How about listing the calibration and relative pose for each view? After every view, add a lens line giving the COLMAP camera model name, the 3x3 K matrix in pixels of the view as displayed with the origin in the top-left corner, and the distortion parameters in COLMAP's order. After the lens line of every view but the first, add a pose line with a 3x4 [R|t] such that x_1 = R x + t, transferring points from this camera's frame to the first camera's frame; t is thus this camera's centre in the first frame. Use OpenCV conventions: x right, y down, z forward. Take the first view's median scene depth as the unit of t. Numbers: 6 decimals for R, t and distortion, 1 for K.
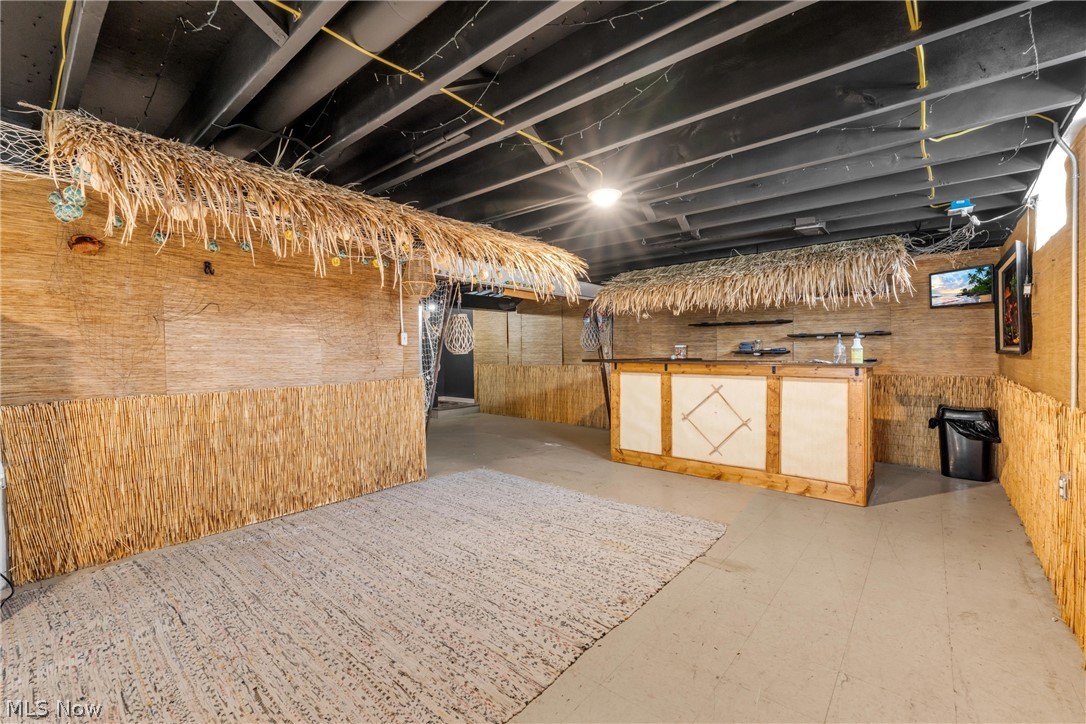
lens RADIAL K [[459.0, 0, 542.1], [0, 459.0, 356.4], [0, 0, 1]] dist [0.016942, -0.000062]
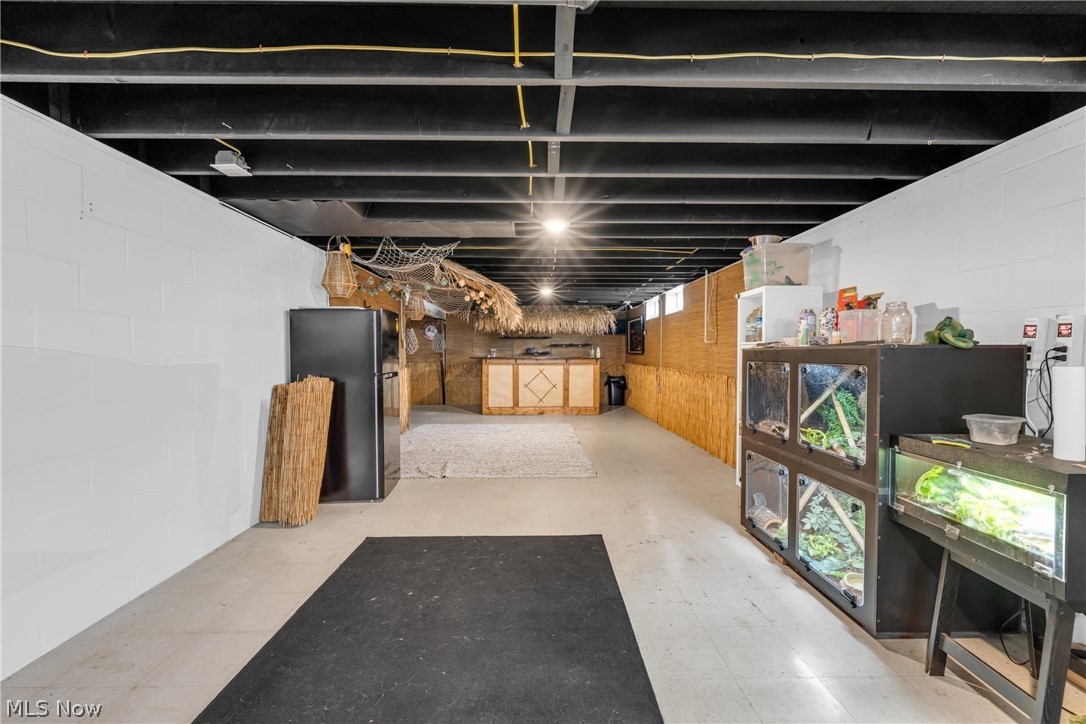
lens RADIAL K [[459.0, 0, 542.1], [0, 459.0, 356.4], [0, 0, 1]] dist [0.016942, -0.000062]
pose [[0.742464, -0.000113, 0.669886, -0.953125], [0.004628, 0.999977, -0.004961, 0.016186], [-0.669870, 0.006784, 0.742448, -0.506642]]
